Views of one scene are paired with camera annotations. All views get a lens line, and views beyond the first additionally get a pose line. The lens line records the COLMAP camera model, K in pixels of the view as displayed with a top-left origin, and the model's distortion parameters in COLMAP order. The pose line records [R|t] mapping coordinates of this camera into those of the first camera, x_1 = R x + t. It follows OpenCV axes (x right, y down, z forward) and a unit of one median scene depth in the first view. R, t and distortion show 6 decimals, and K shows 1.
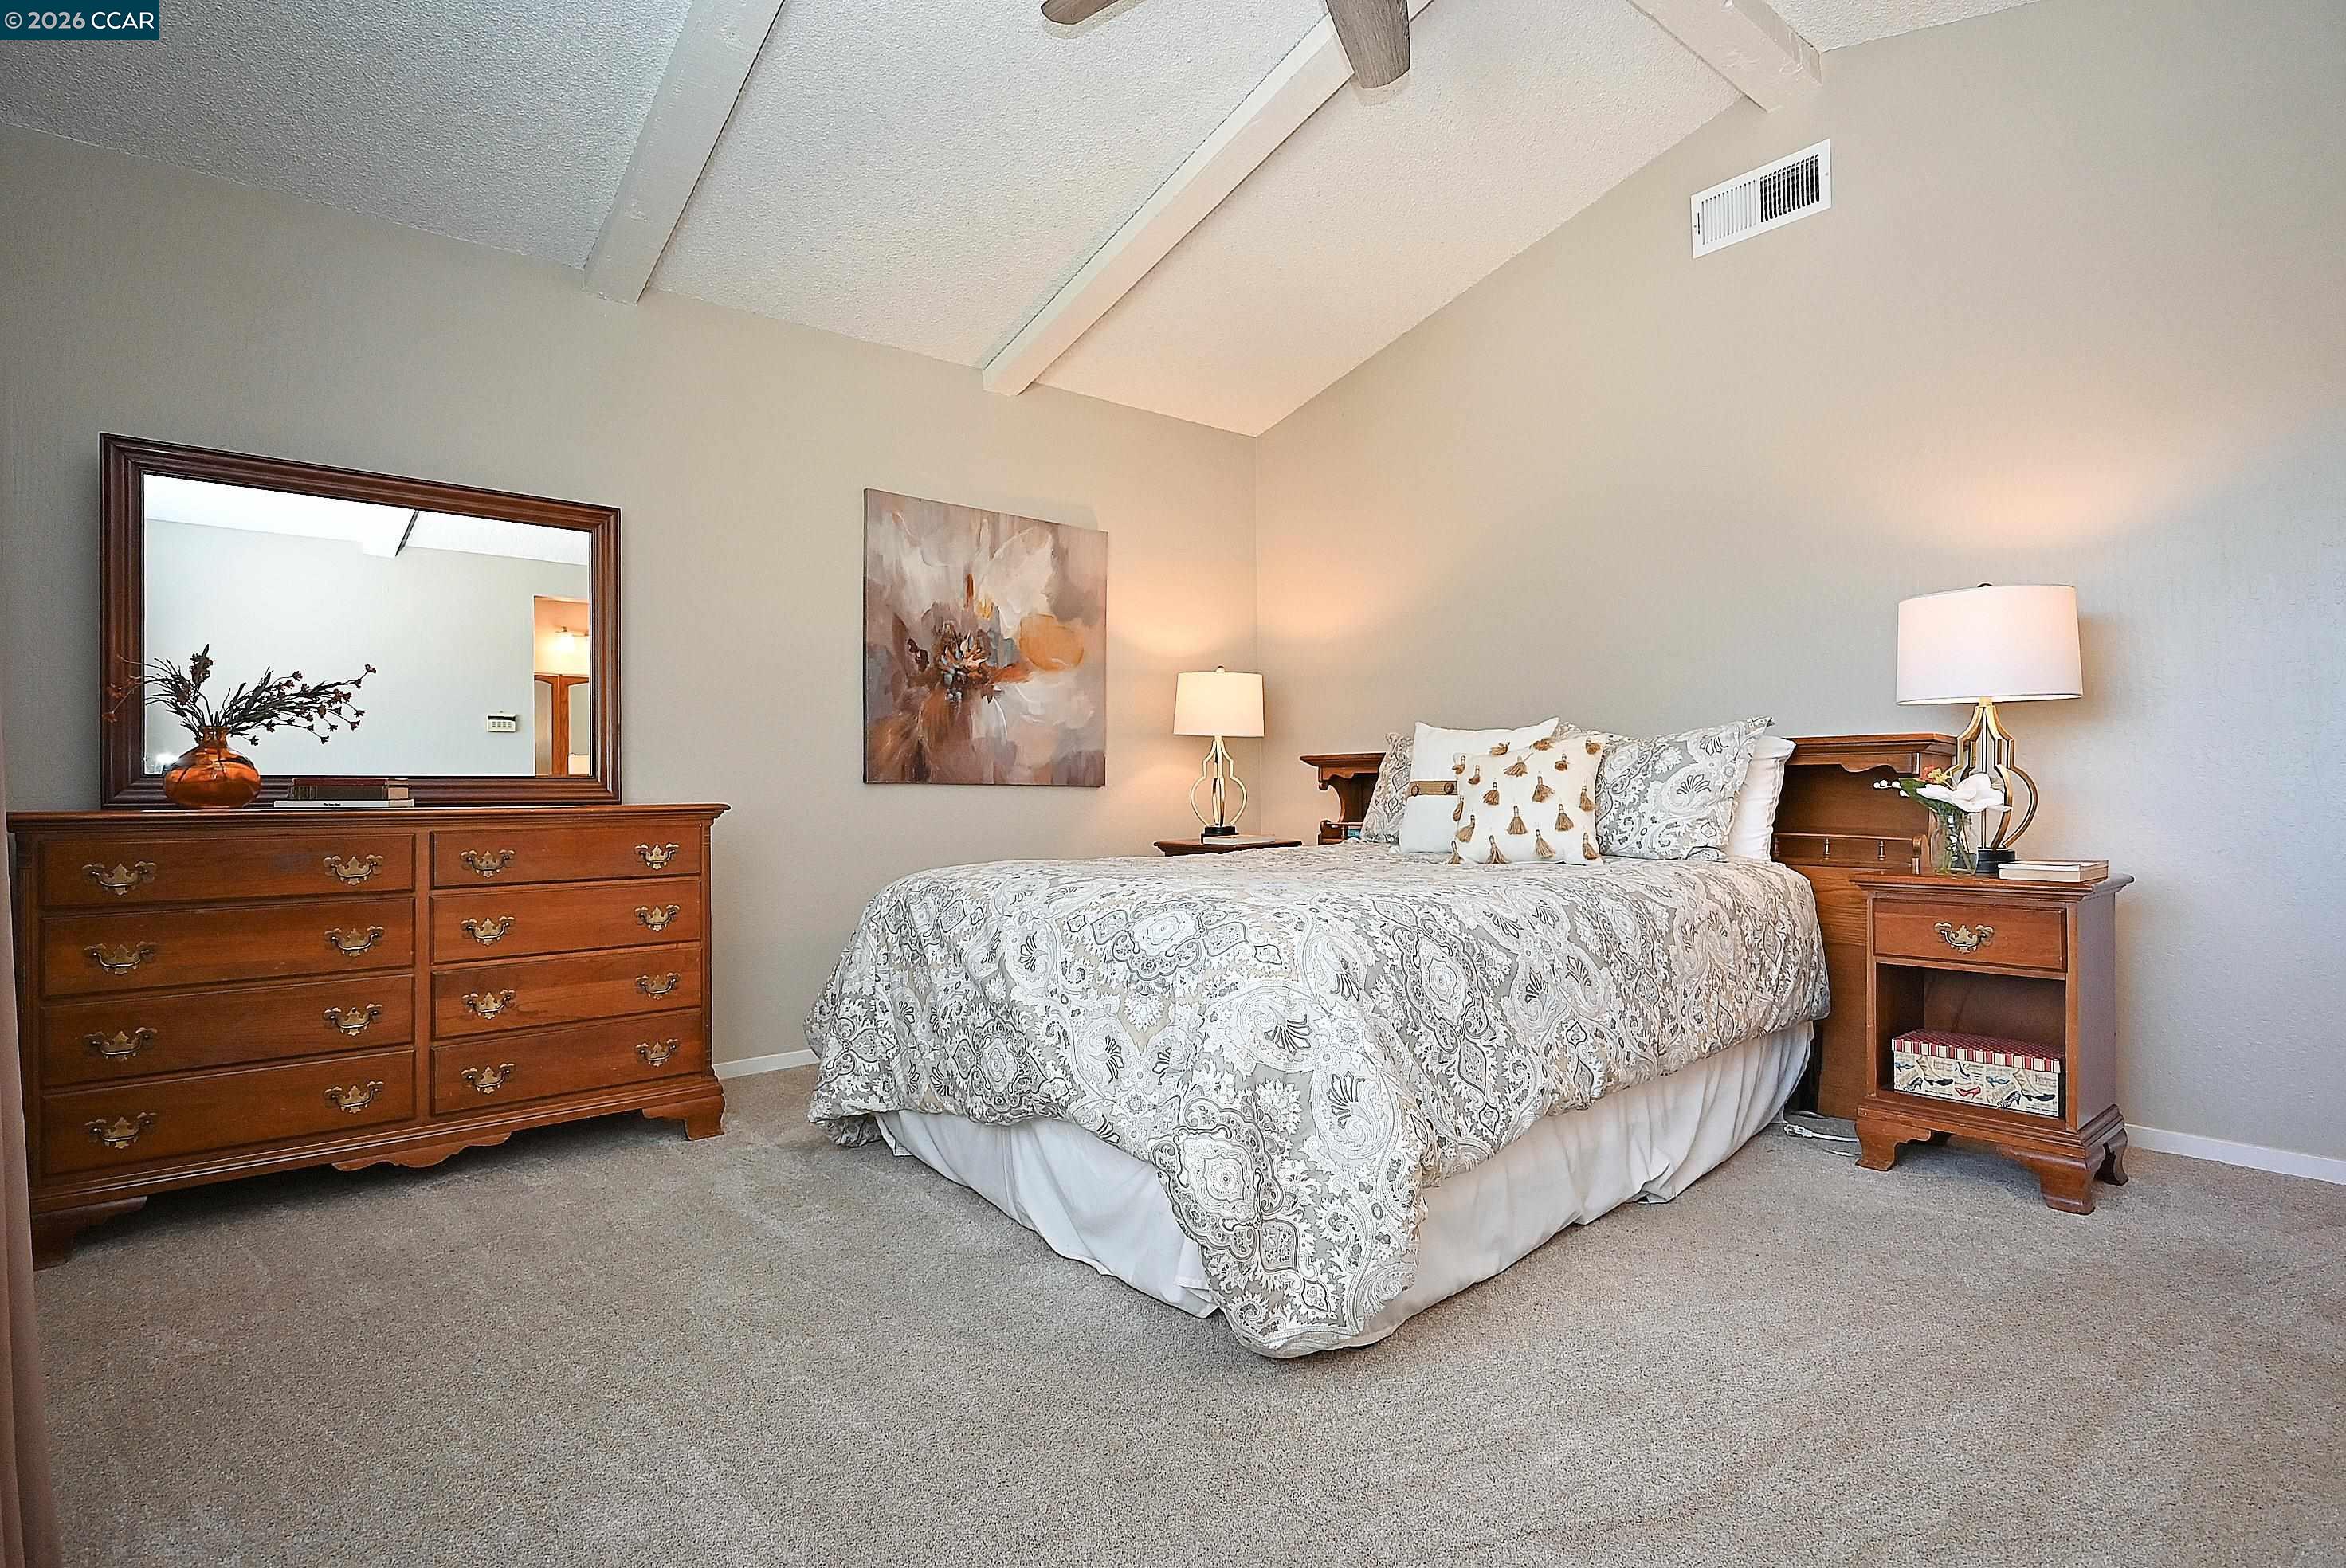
lens RADIAL K [[1171.4, 0, 1168.6], [0, 1171.4, 783.6], [0, 0, 1]] dist [-0.000290, 0.001037]
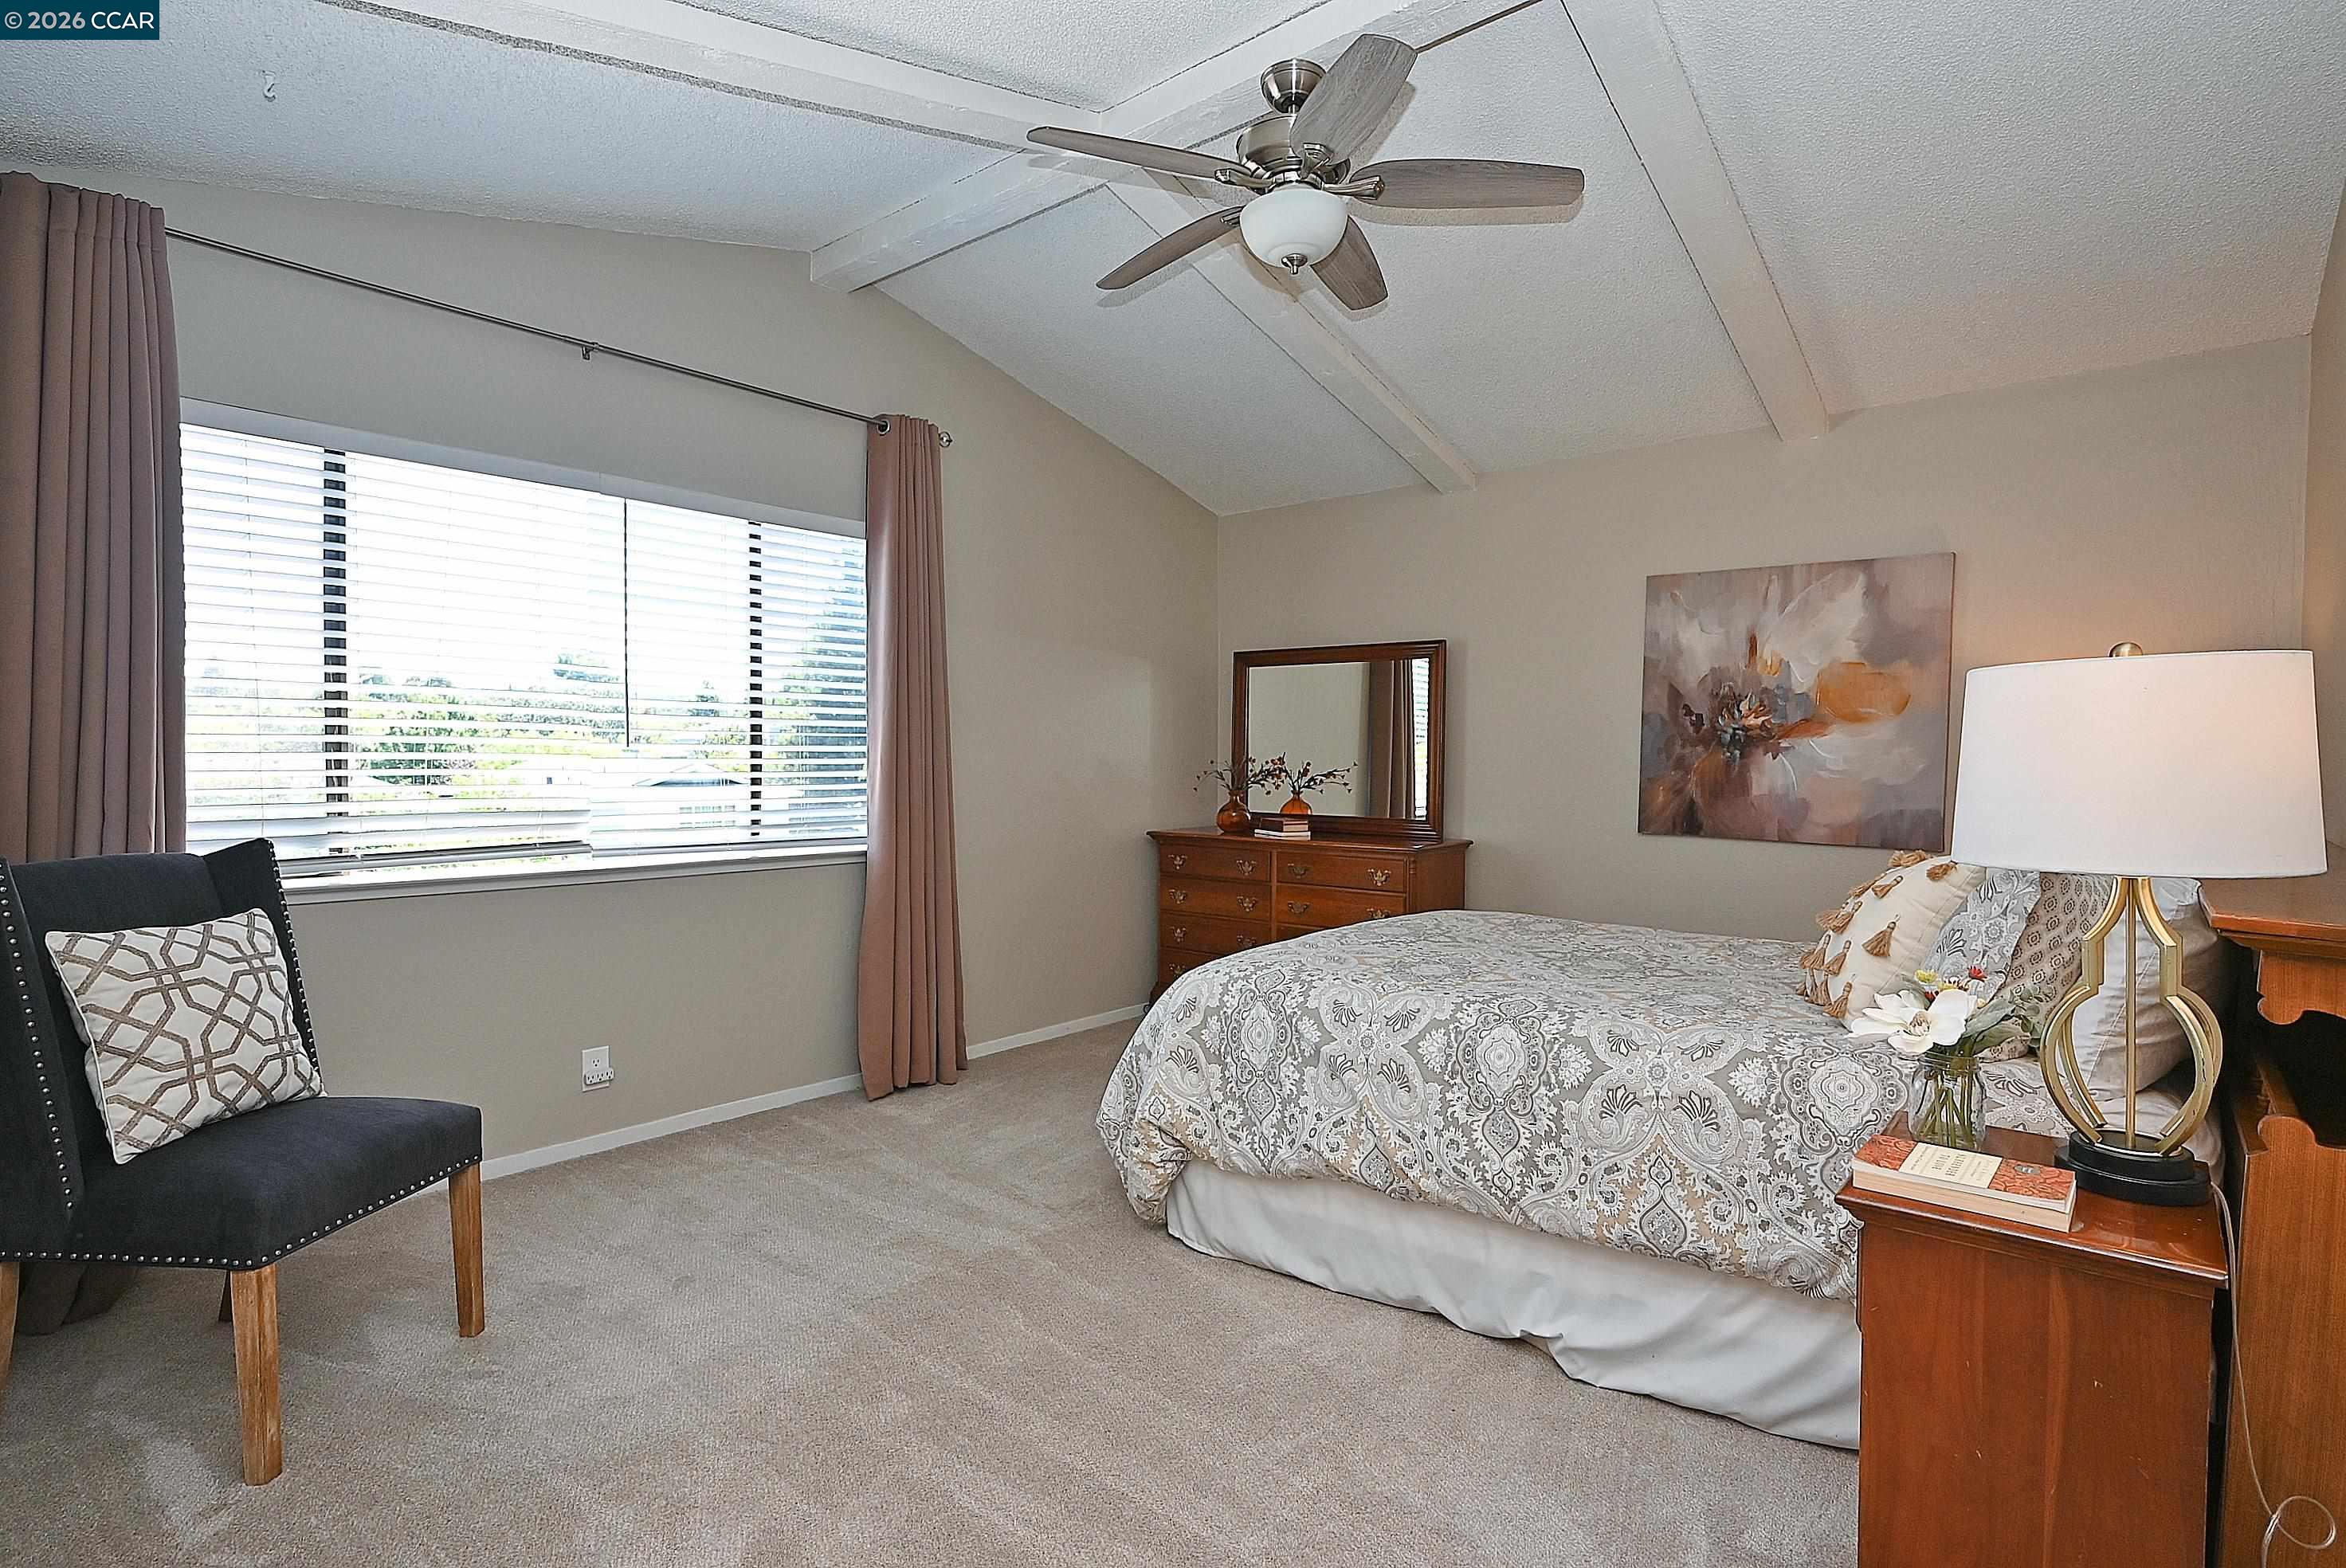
lens RADIAL K [[1171.4, 0, 1168.6], [0, 1171.4, 783.6], [0, 0, 1]] dist [-0.000290, 0.001037]
pose [[0.180796, 0.032713, -0.982976, 0.760022], [-0.000168, 0.999448, 0.033230, -0.083942], [0.983521, -0.005843, 0.180702, 0.318174]]
